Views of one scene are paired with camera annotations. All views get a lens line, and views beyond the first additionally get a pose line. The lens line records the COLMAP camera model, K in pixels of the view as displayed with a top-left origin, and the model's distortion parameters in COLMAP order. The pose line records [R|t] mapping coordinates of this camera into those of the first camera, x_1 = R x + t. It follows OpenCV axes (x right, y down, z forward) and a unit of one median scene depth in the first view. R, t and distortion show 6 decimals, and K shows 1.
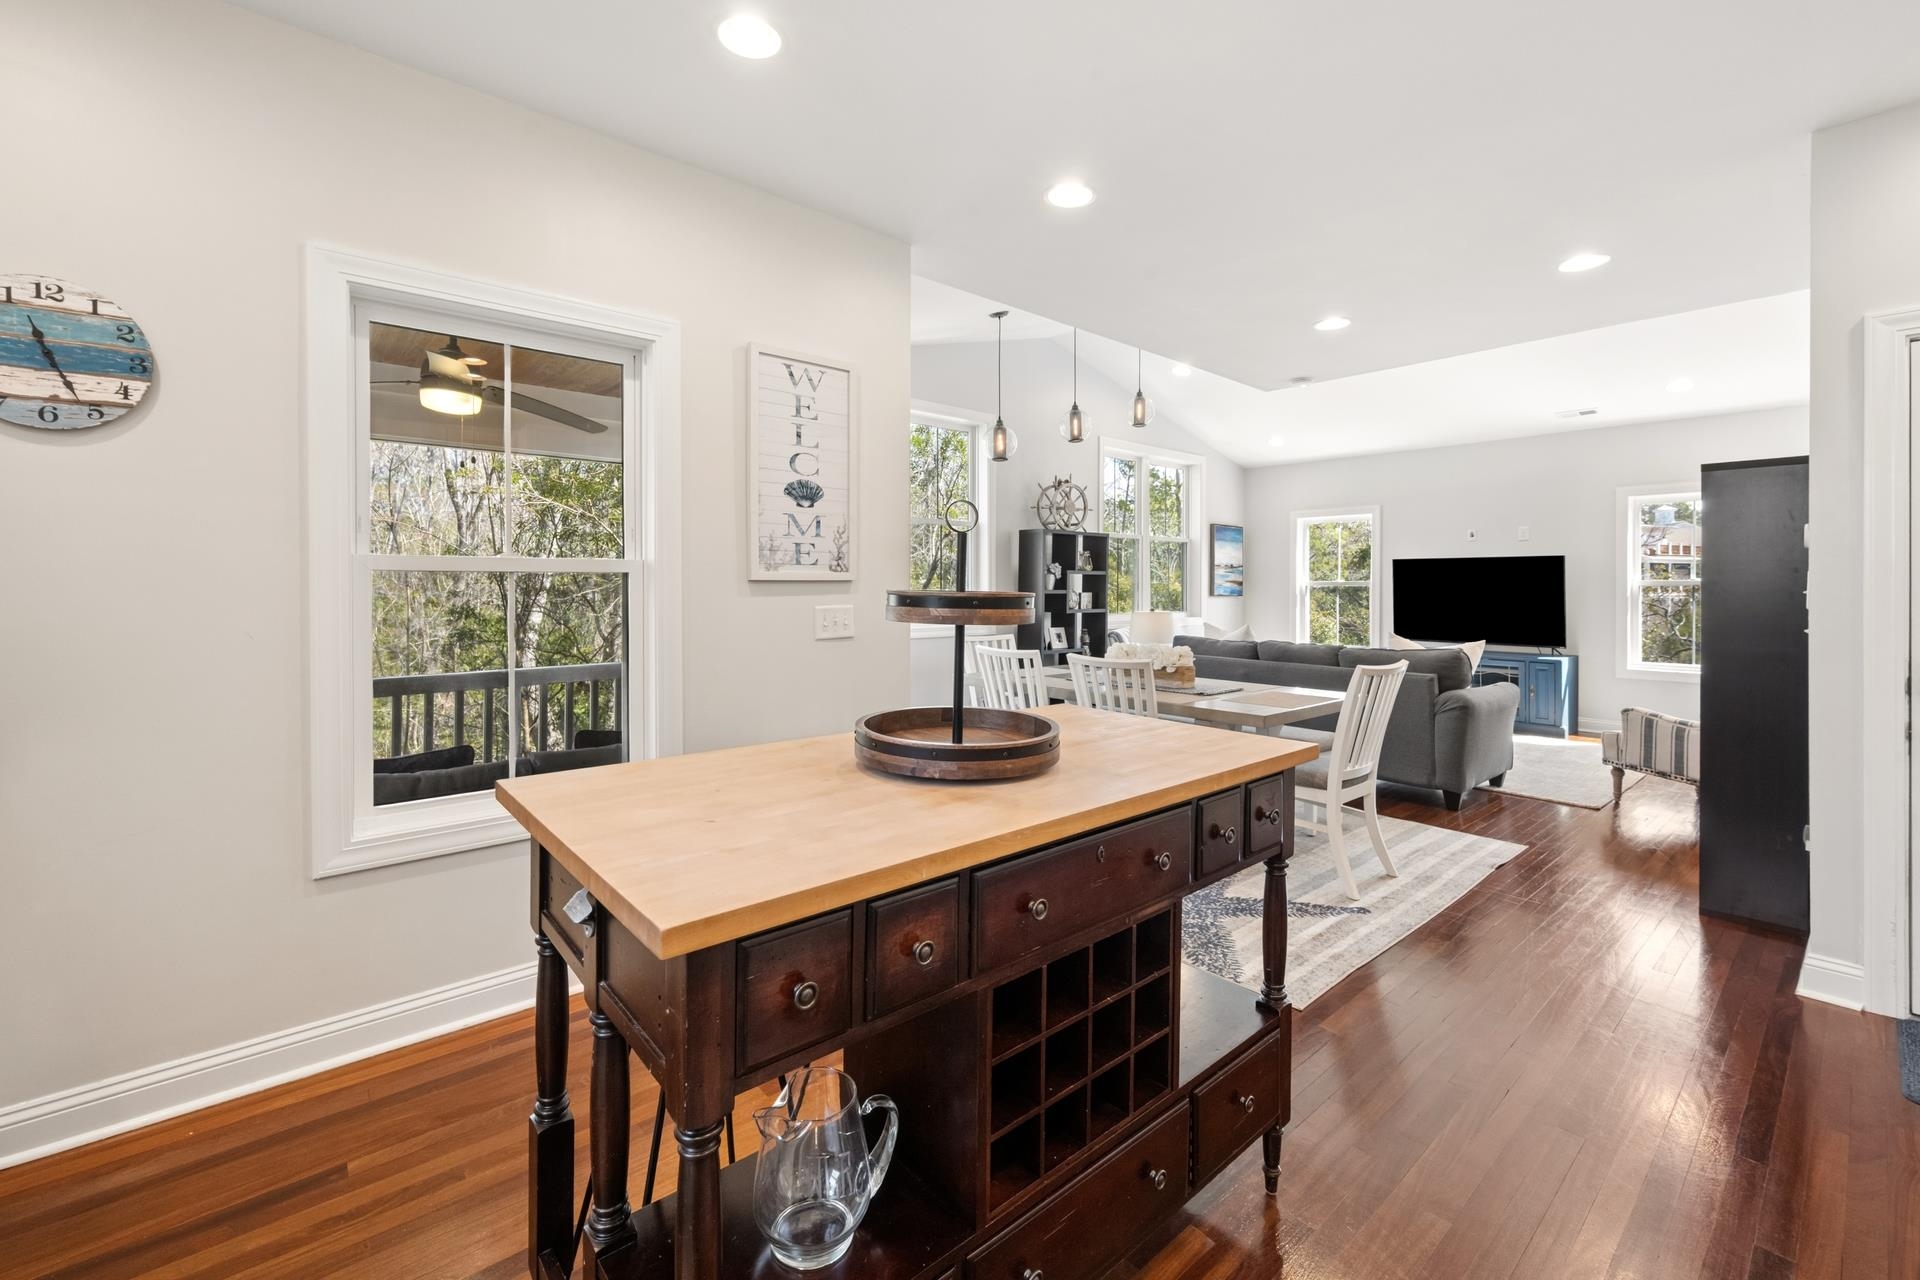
lens RADIAL K [[799.8, 0, 954.3], [0, 799.8, 584.7], [0, 0, 1]] dist [-0.000597, -0.000140]
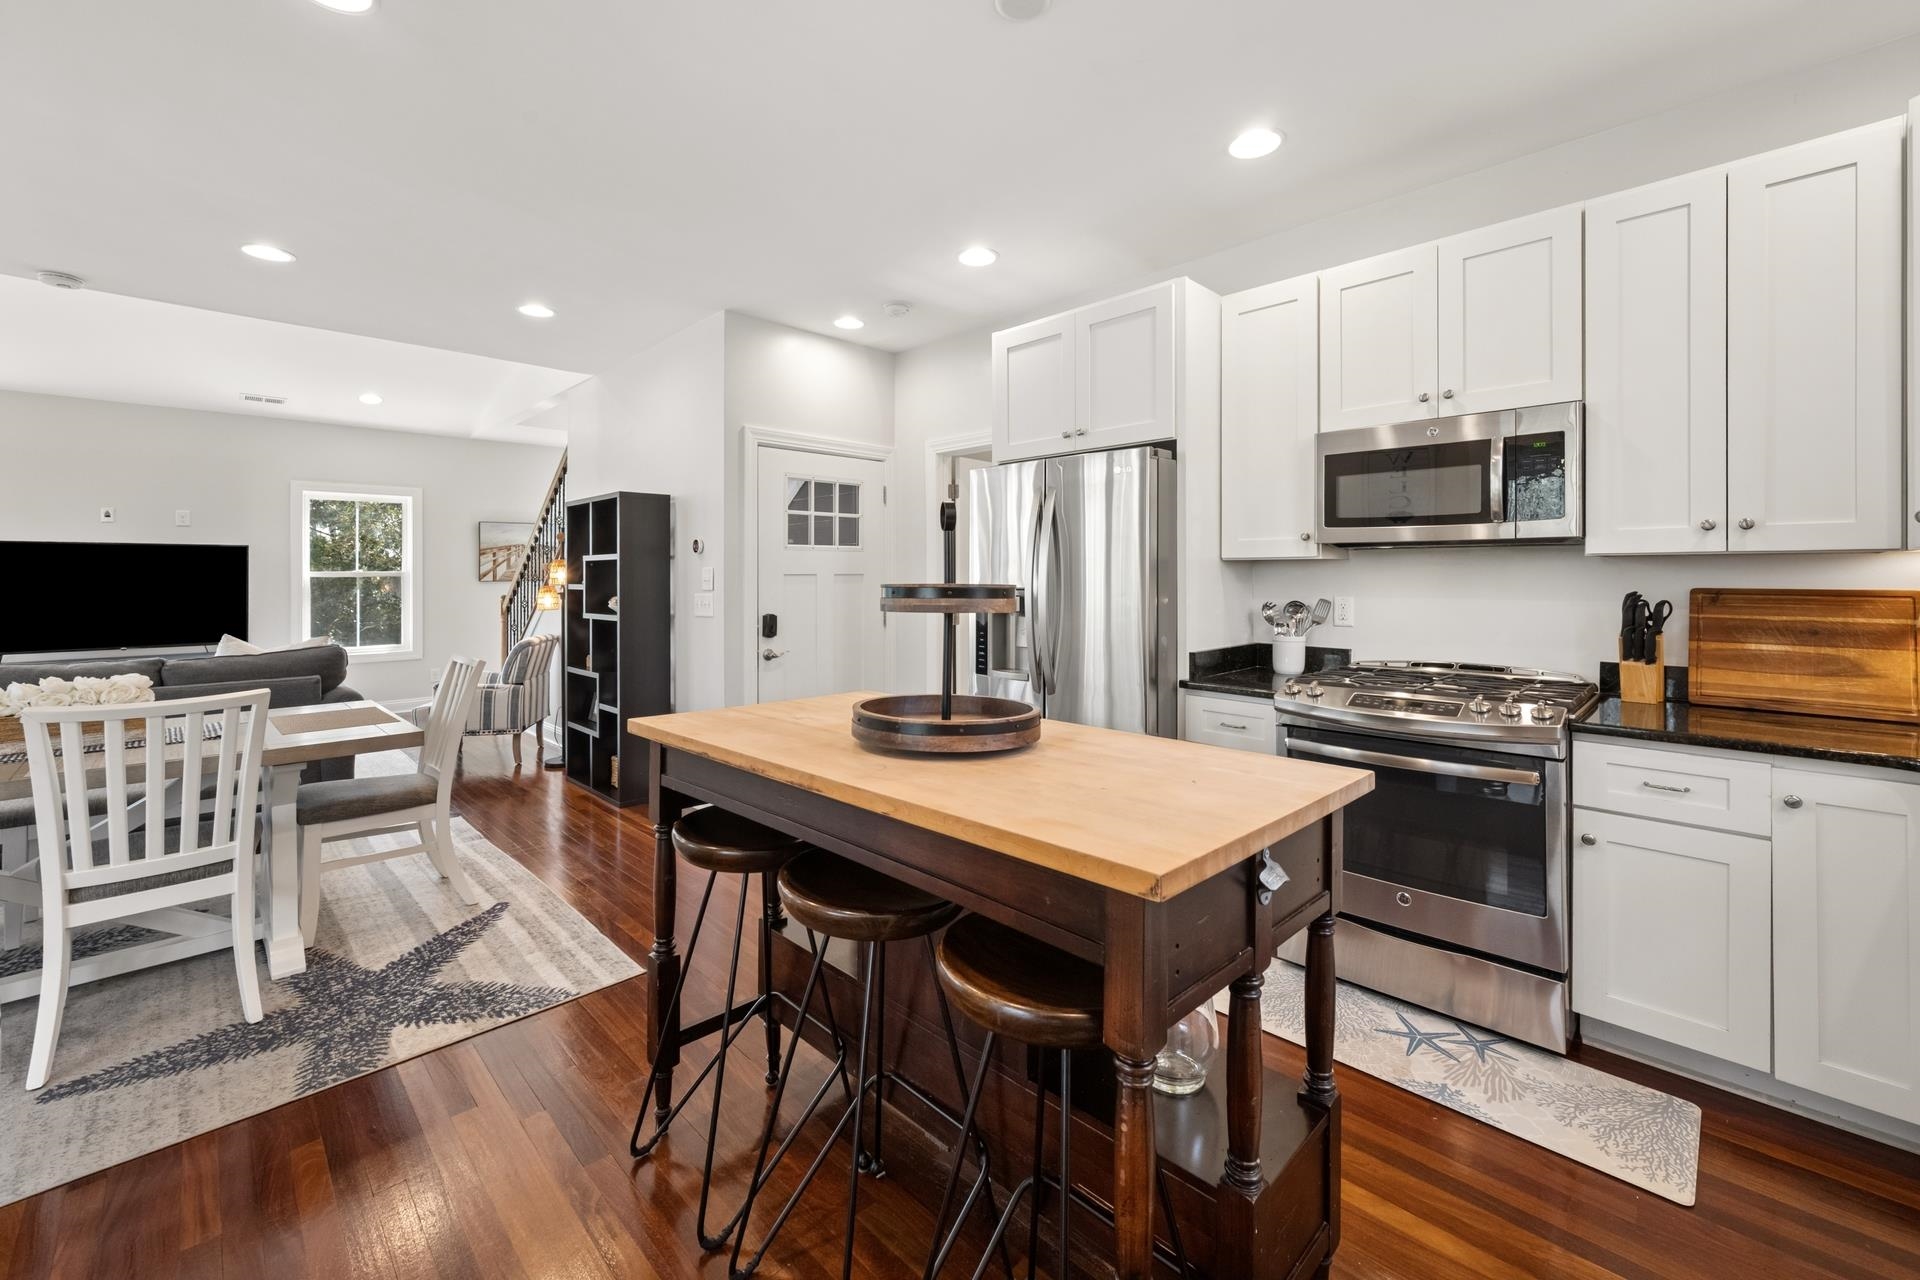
lens RADIAL K [[782.9, 0, 950.9], [0, 782.9, 563.1], [0, 0, 1]] dist [-0.001685, -0.000128]
pose [[-0.055927, 0.012683, 0.998354, -0.212864], [0.003572, 0.999915, -0.012503, -0.000970], [-0.998428, 0.002867, -0.055967, 0.214032]]
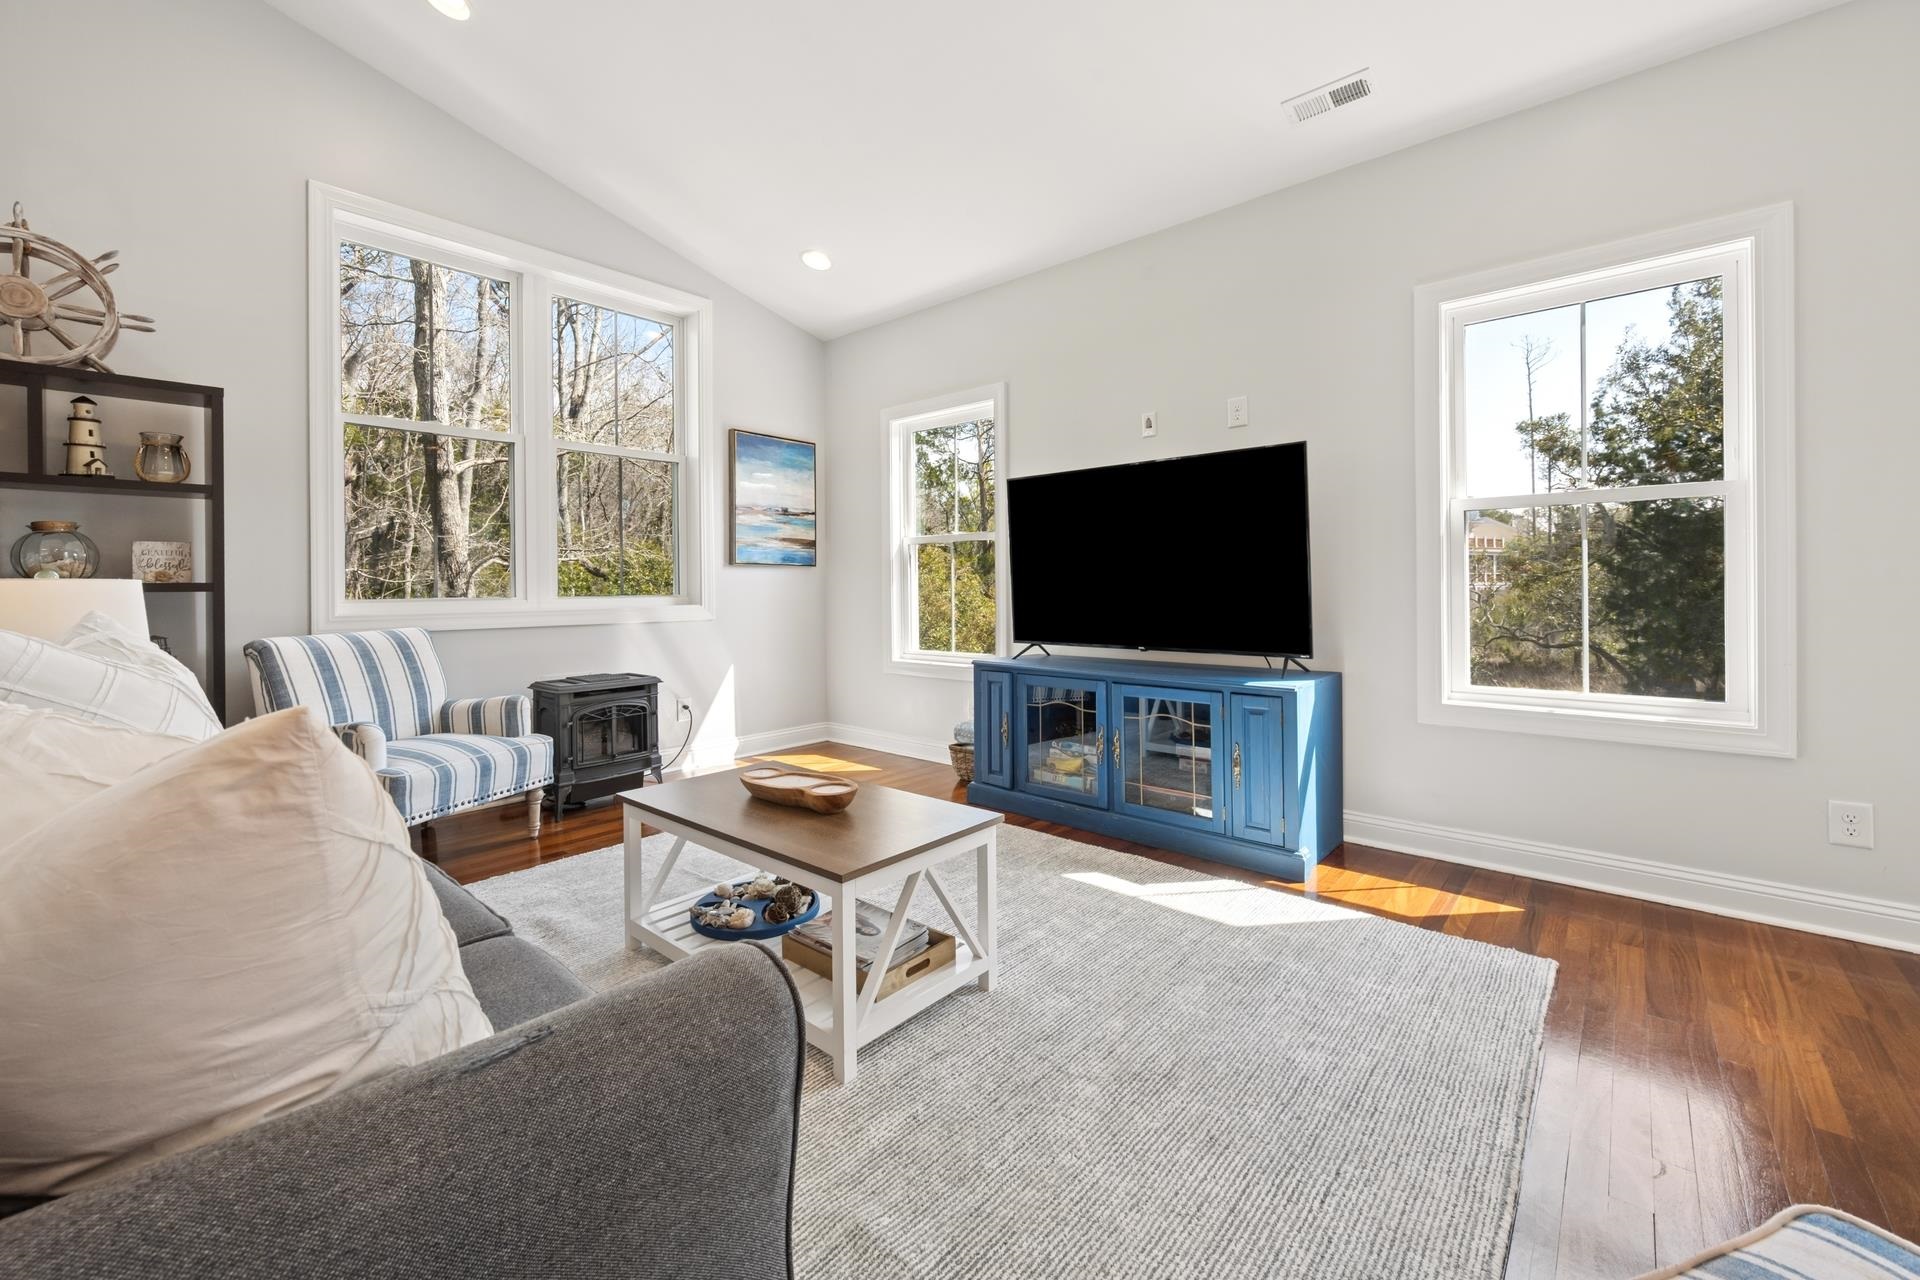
lens RADIAL K [[782.9, 0, 954.2], [0, 782.9, 586.8], [0, 0, 1]] dist [-0.001685, -0.000128]
pose [[0.991493, -0.008922, 0.129853, 0.518598], [0.009338, 0.999953, -0.002597, 0.040475], [-0.129824, 0.003788, 0.991530, 0.606801]]
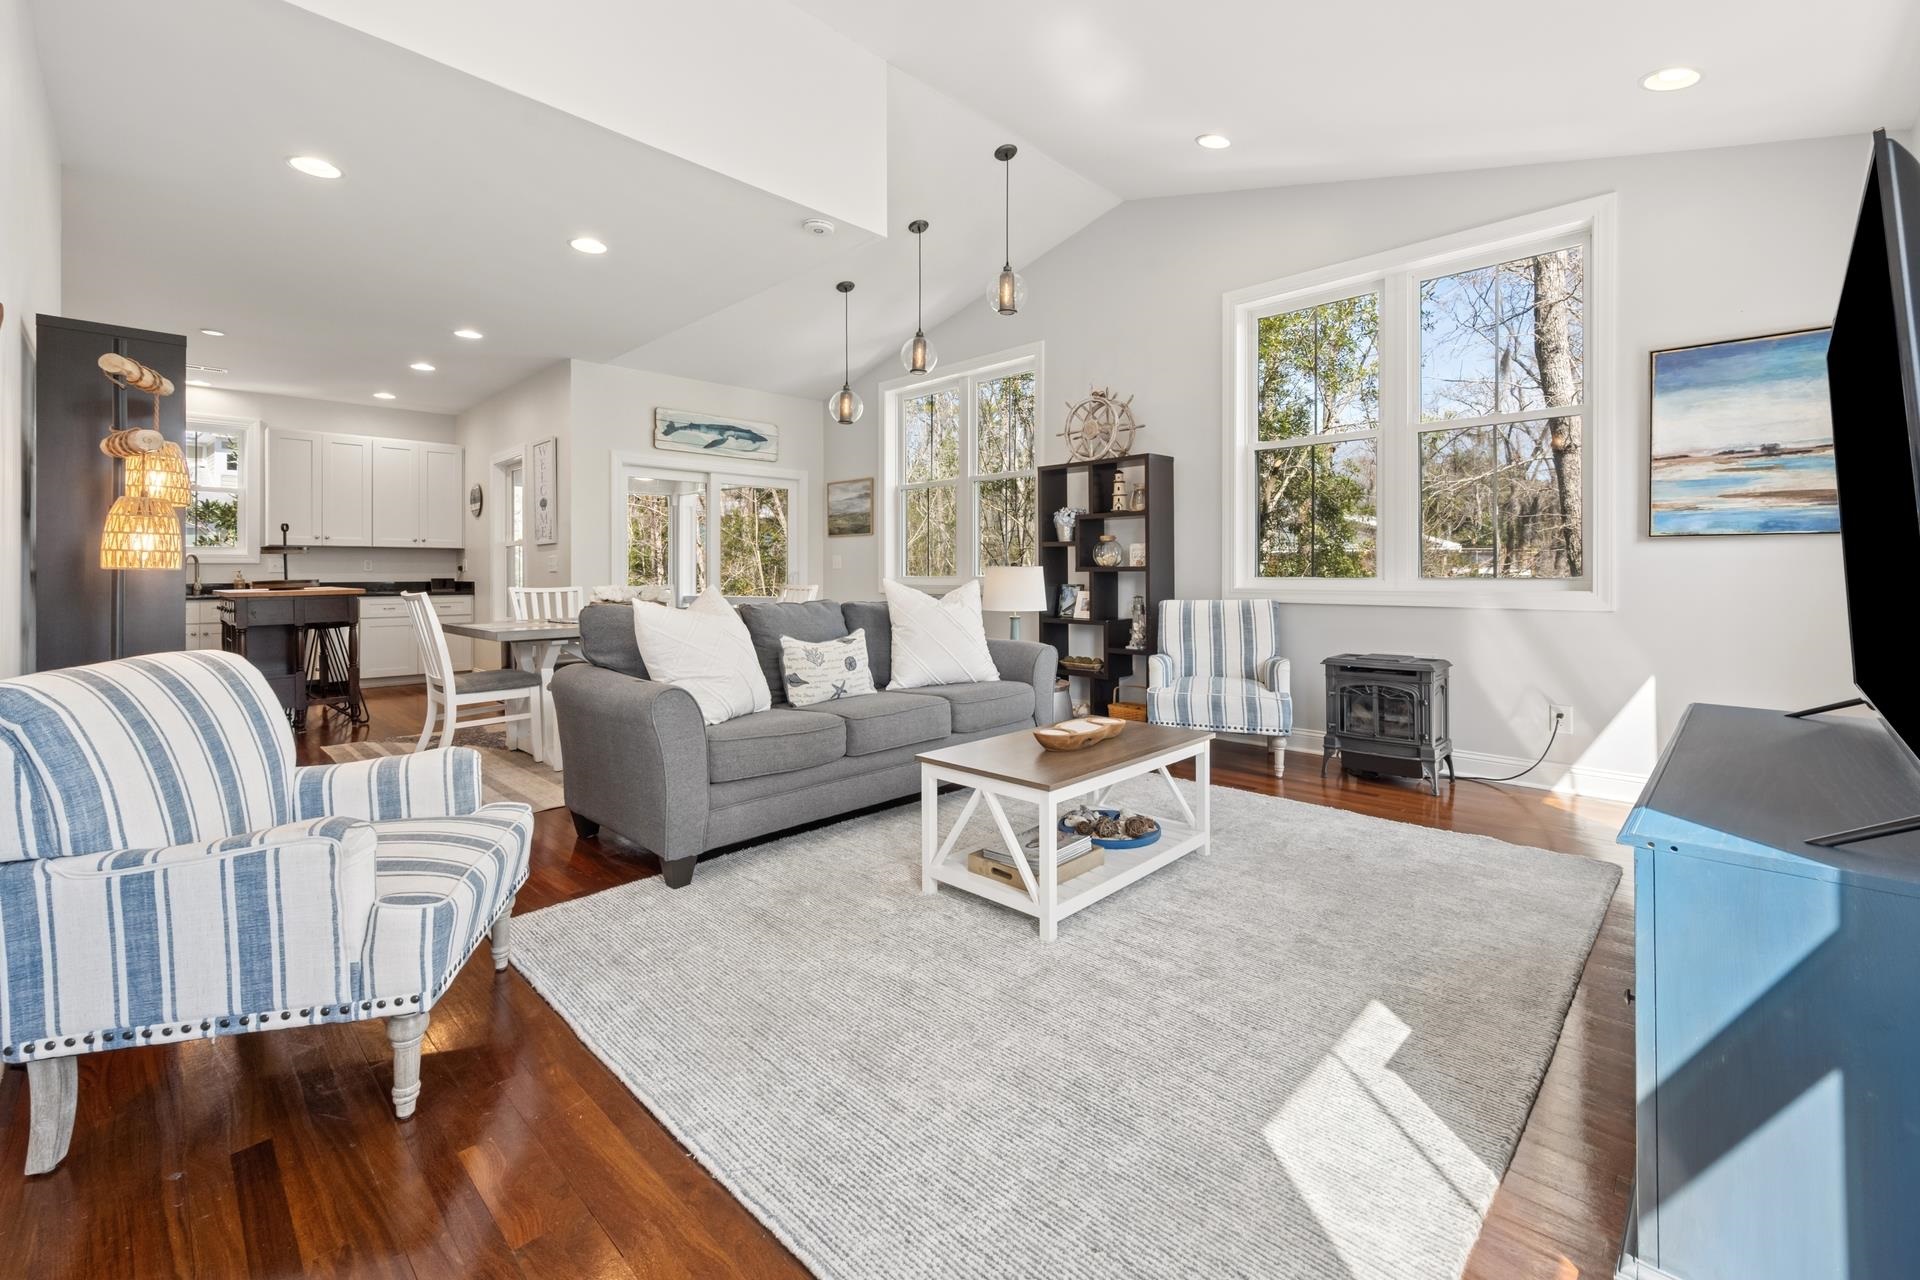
lens RADIAL K [[782.9, 0, 944.4], [0, 782.9, 575.0], [0, 0, 1]] dist [-0.001685, -0.000128]
pose [[0.074808, 0.003135, -0.997193, 0.870568], [-0.000159, 0.999995, 0.003132, 0.039543], [0.997198, -0.000075, 0.074808, 0.820803]]
